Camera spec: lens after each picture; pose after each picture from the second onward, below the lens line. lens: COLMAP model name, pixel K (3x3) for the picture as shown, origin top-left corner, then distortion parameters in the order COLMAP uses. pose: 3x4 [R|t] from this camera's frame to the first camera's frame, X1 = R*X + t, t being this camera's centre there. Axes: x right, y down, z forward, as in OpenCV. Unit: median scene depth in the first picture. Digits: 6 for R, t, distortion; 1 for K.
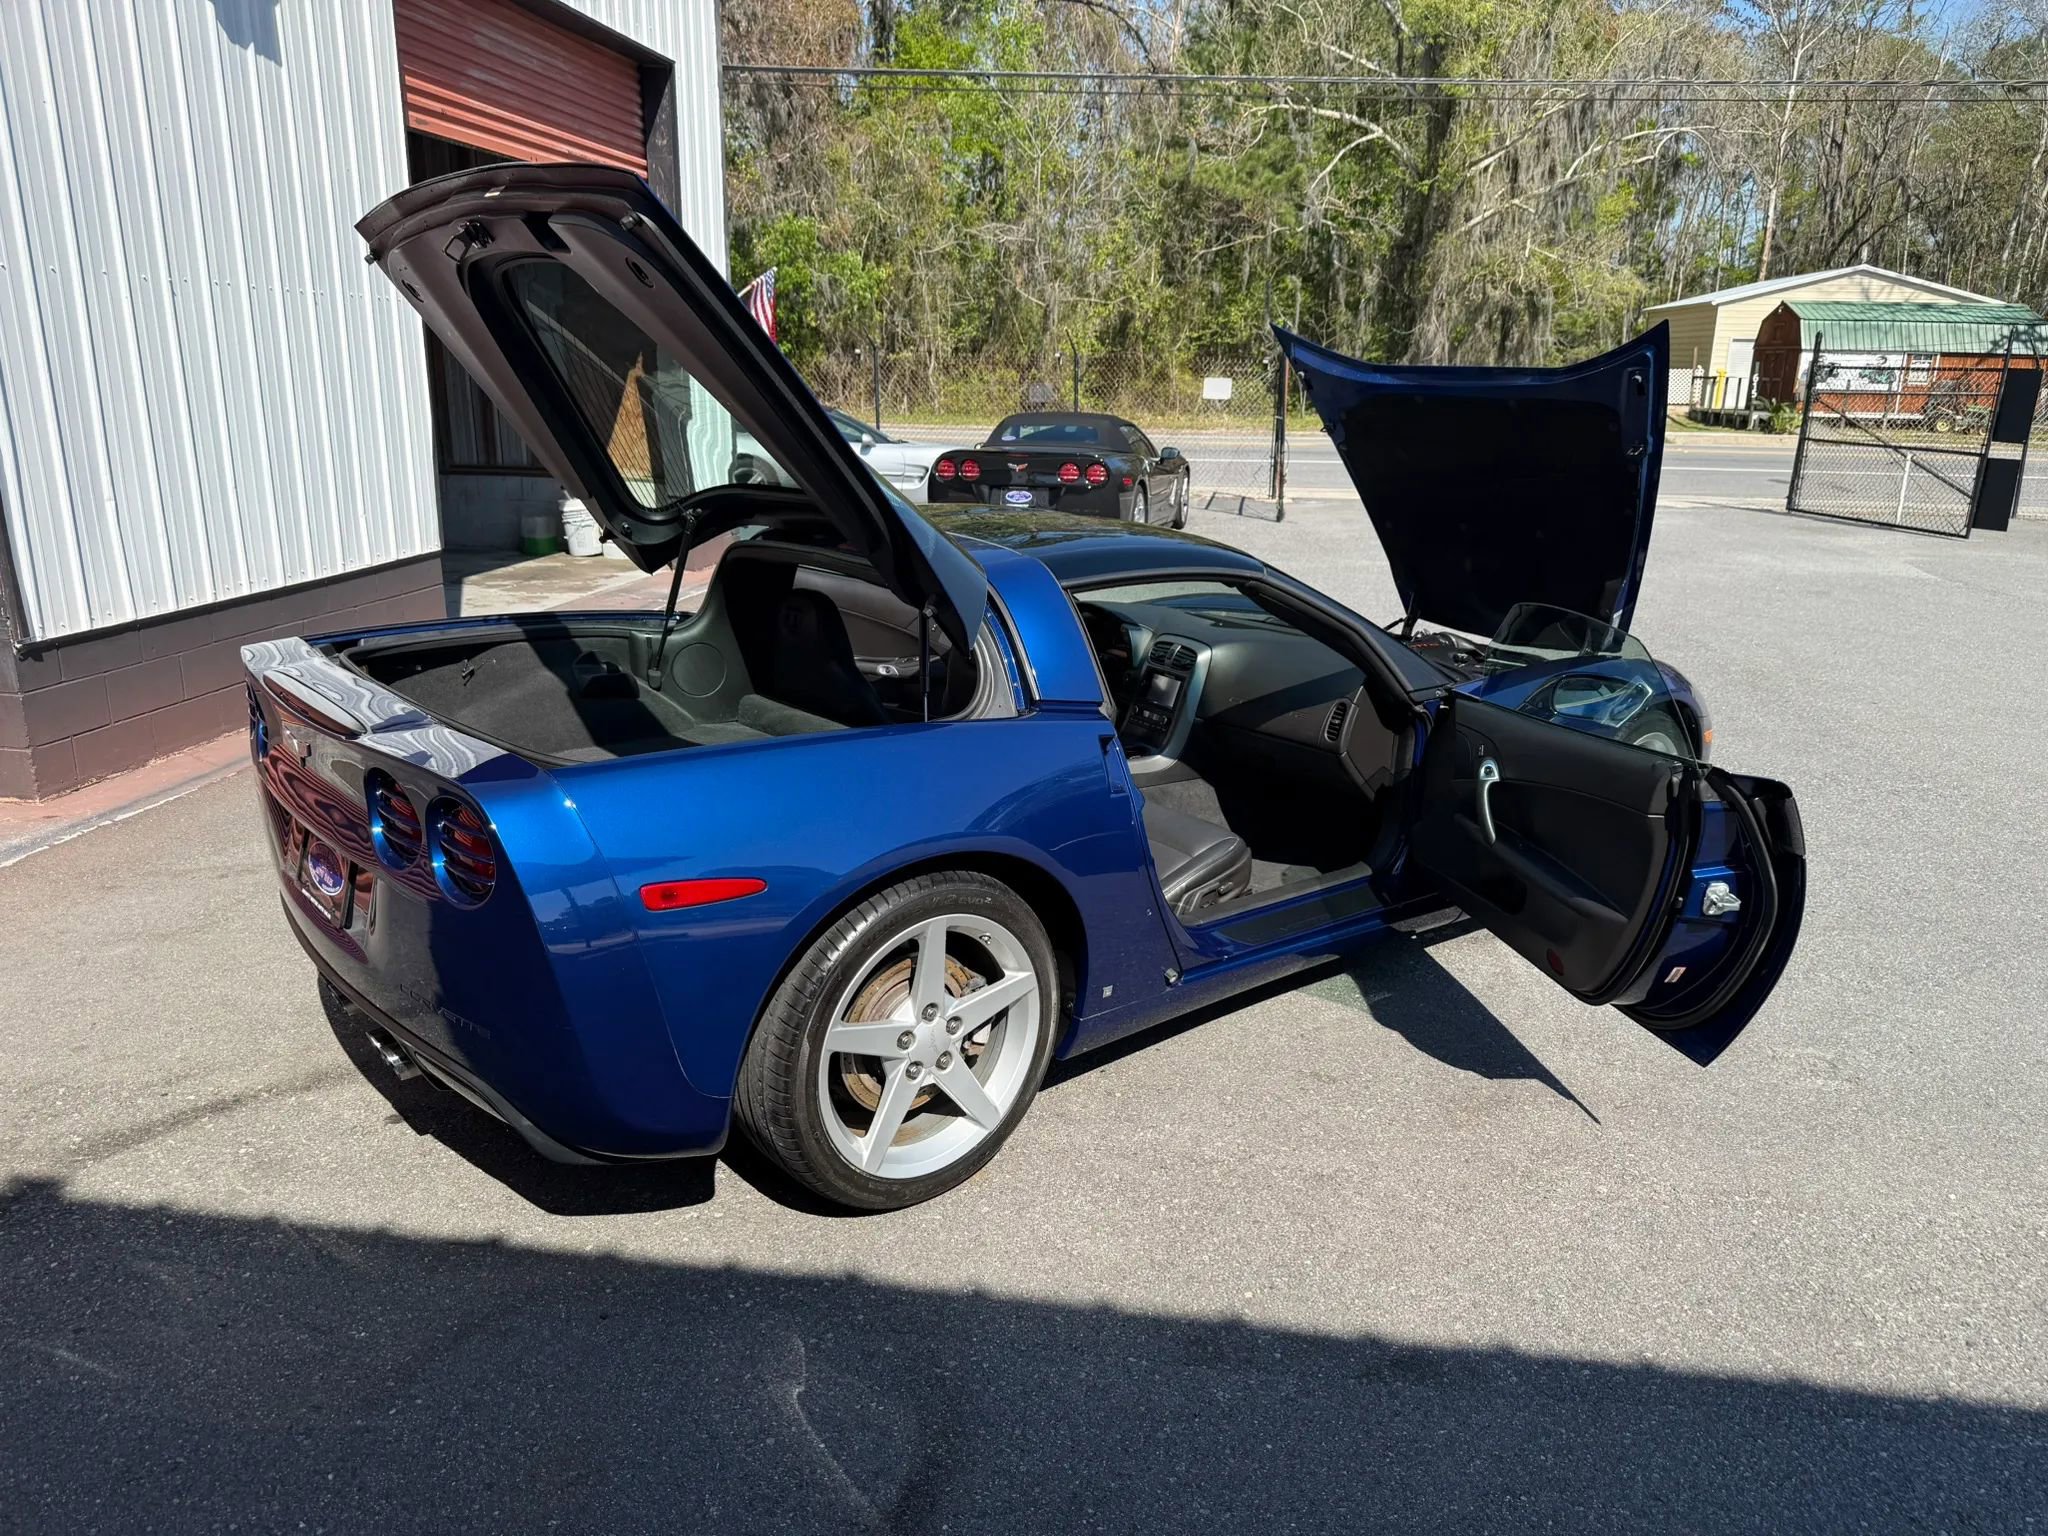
lens RADIAL K [[1434.3, 0, 1028.3], [0, 1434.3, 764.3], [0, 0, 1]] dist [0.093615, -0.151701]
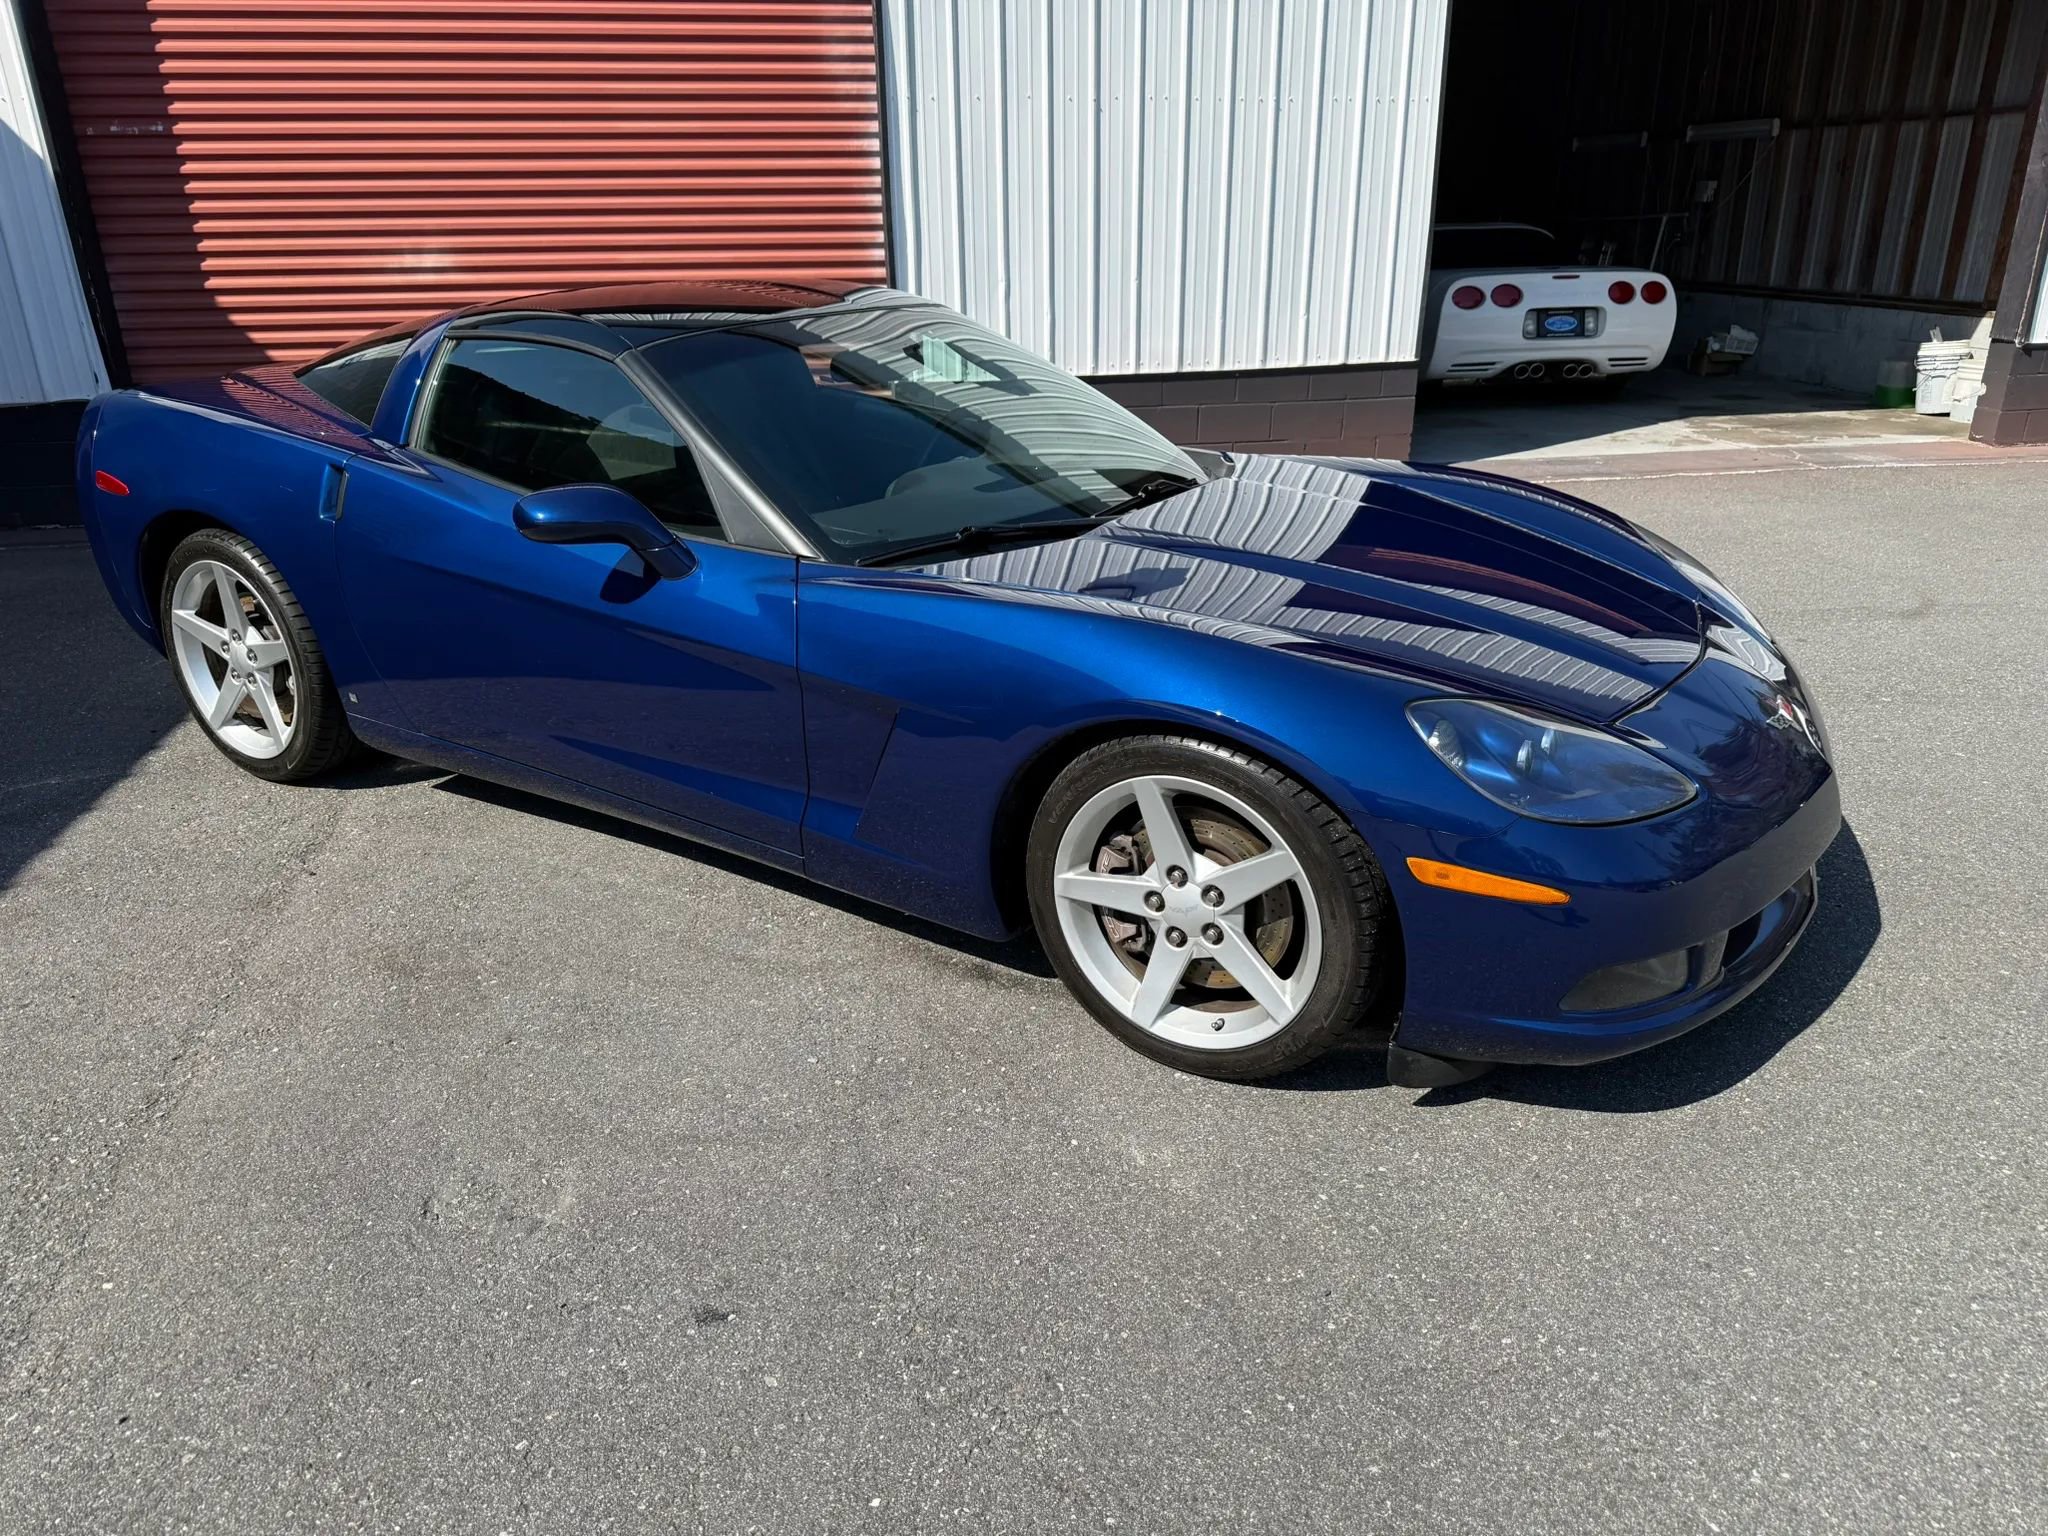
lens RADIAL K [[1467.9, 0, 1032.1], [0, 1467.9, 773.7], [0, 0, 1]] dist [0.019430, -0.025723]
pose [[0.310876, 0.333334, -0.890081, 1.035418], [-0.239757, 0.933701, 0.265930, -0.182062], [0.919713, 0.130732, 0.370184, 0.870214]]
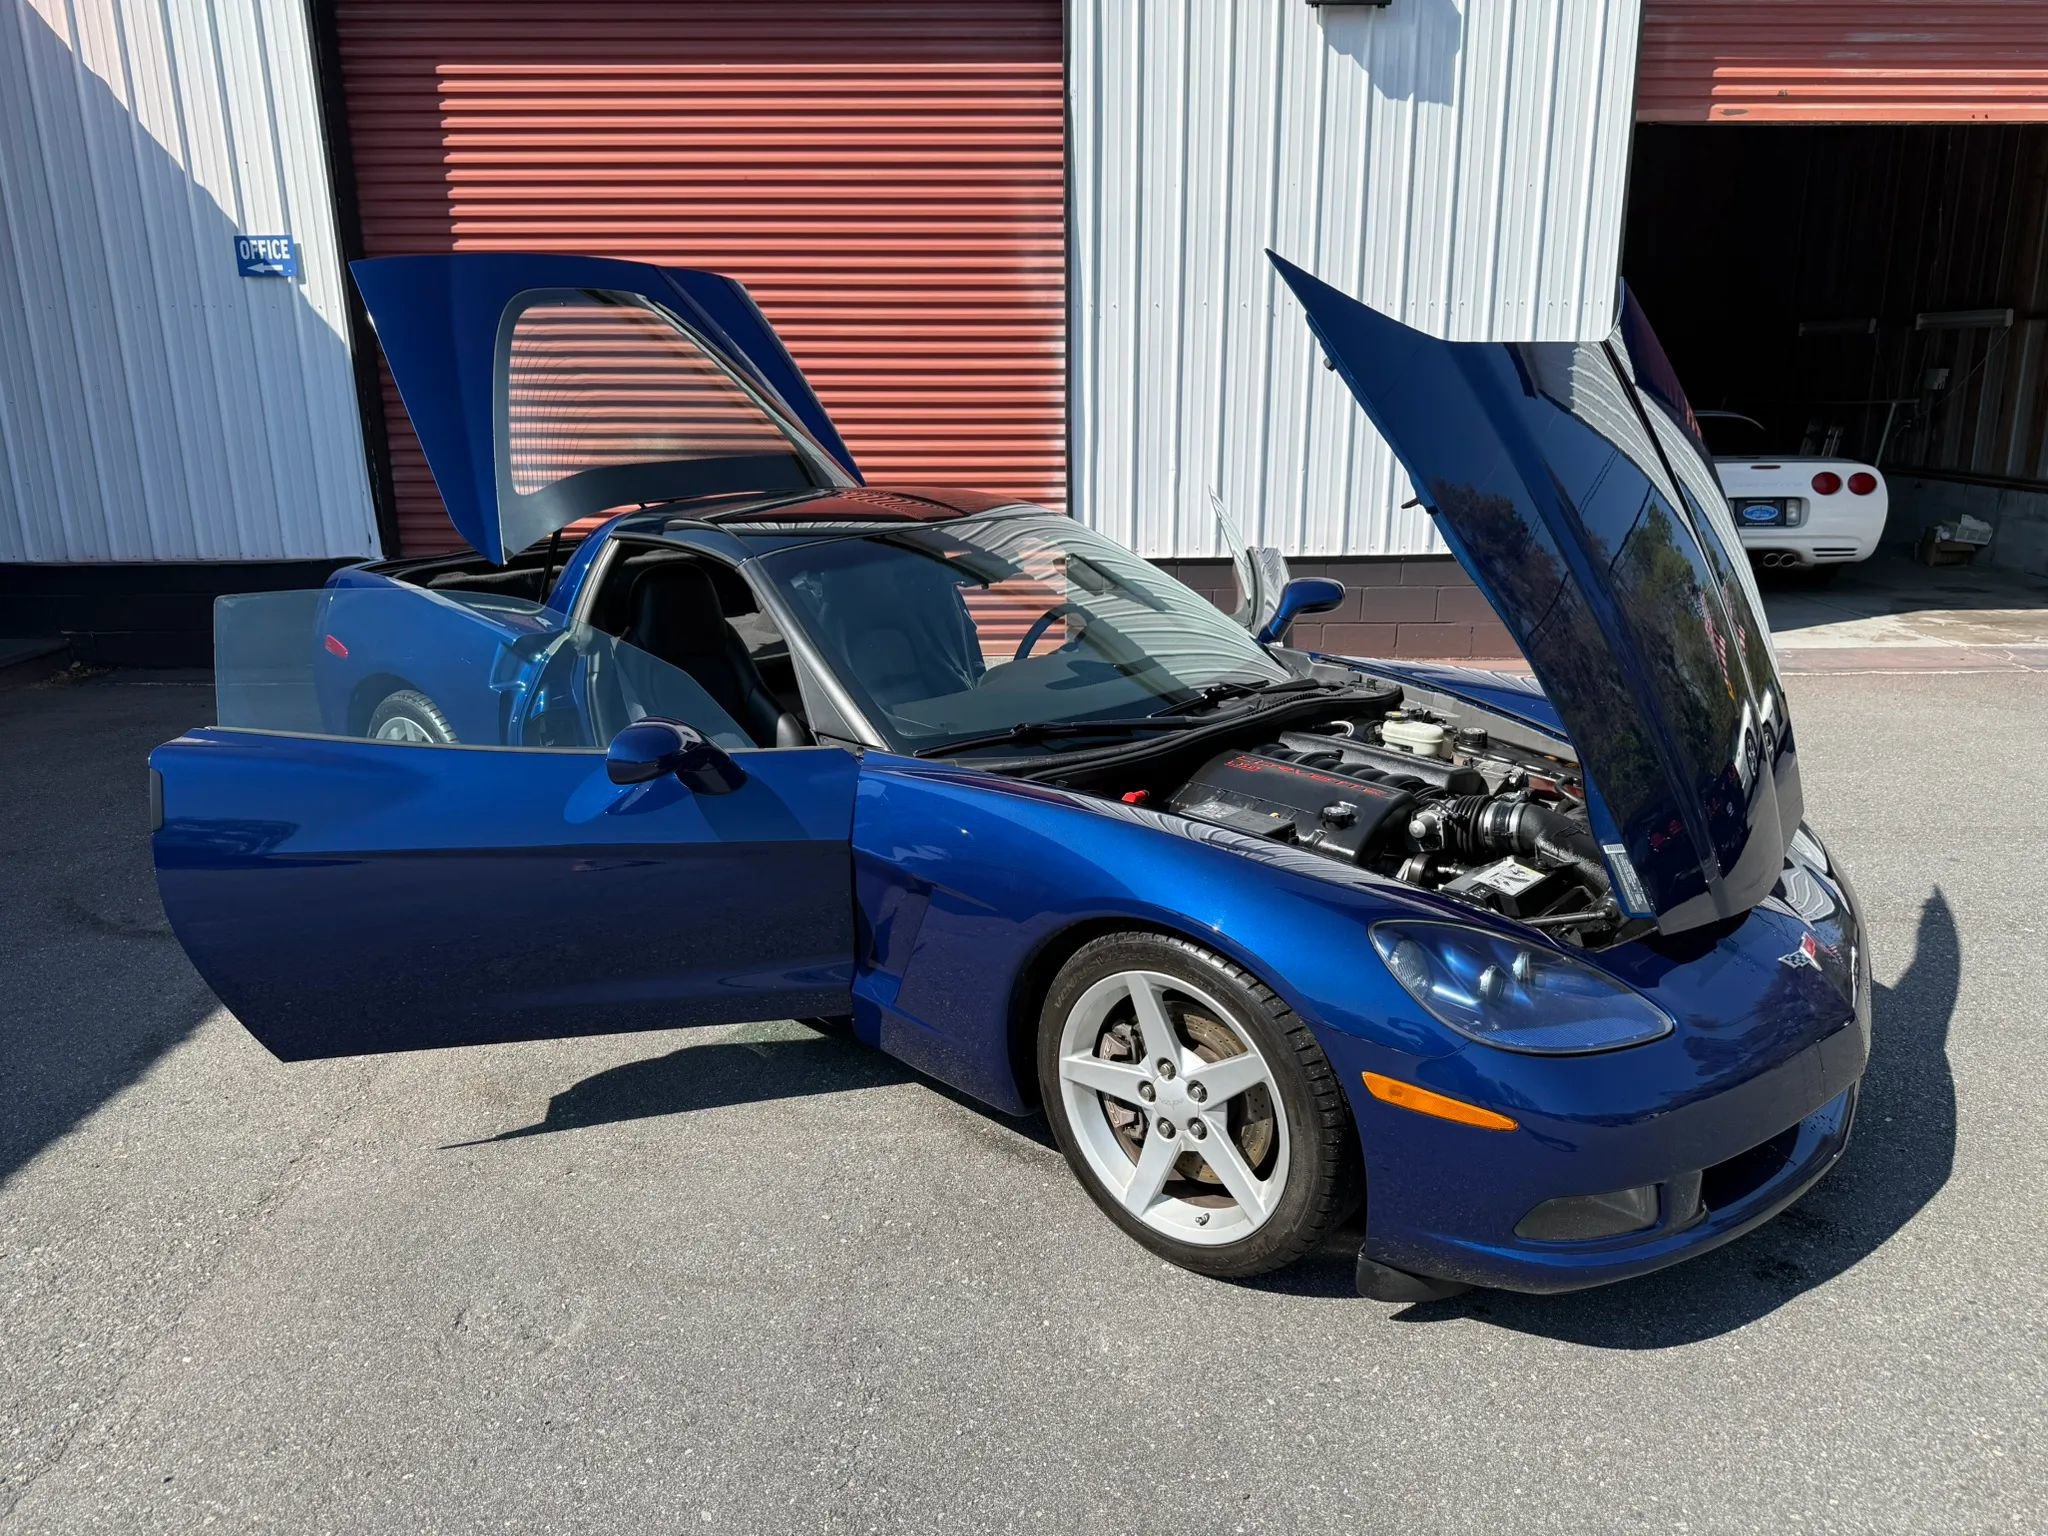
lens RADIAL K [[1473.2, 0, 1019.3], [0, 1473.2, 730.8], [0, 0, 1]] dist [0.002782, -0.008004]
pose [[0.155415, 0.224246, -0.962060, 1.100766], [-0.257379, 0.949449, 0.179729, -0.232685], [0.953731, 0.219681, 0.205275, 0.926656]]
